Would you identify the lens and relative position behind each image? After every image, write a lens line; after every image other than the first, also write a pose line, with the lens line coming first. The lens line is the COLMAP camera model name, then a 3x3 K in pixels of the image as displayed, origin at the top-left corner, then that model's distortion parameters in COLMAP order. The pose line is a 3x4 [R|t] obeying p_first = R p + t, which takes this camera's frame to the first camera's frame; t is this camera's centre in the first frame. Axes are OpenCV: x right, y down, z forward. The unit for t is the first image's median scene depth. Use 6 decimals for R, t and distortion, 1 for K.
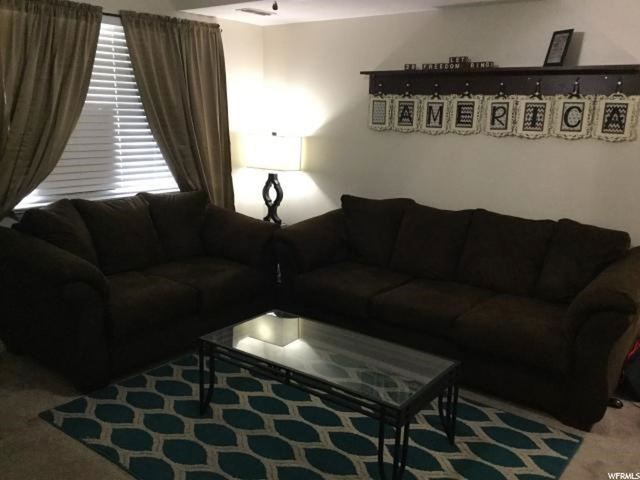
lens RADIAL K [[600.2, 0, 323.8], [0, 600.2, 235.3], [0, 0, 1]] dist [0.044782, 0.000000]
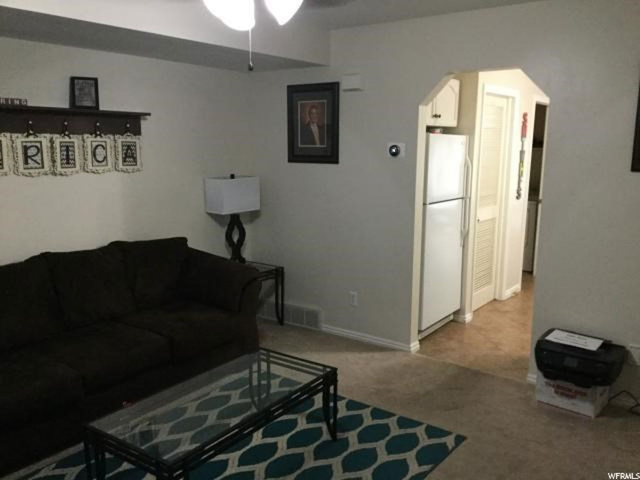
lens RADIAL K [[600.2, 0, 323.4], [0, 600.2, 241.1], [0, 0, 1]] dist [0.044782, 0.000000]
pose [[0.022906, -0.176112, 0.984104, -0.720970], [0.221095, 0.960881, 0.166810, -0.132393], [-0.974983, 0.213759, 0.060947, 0.548315]]
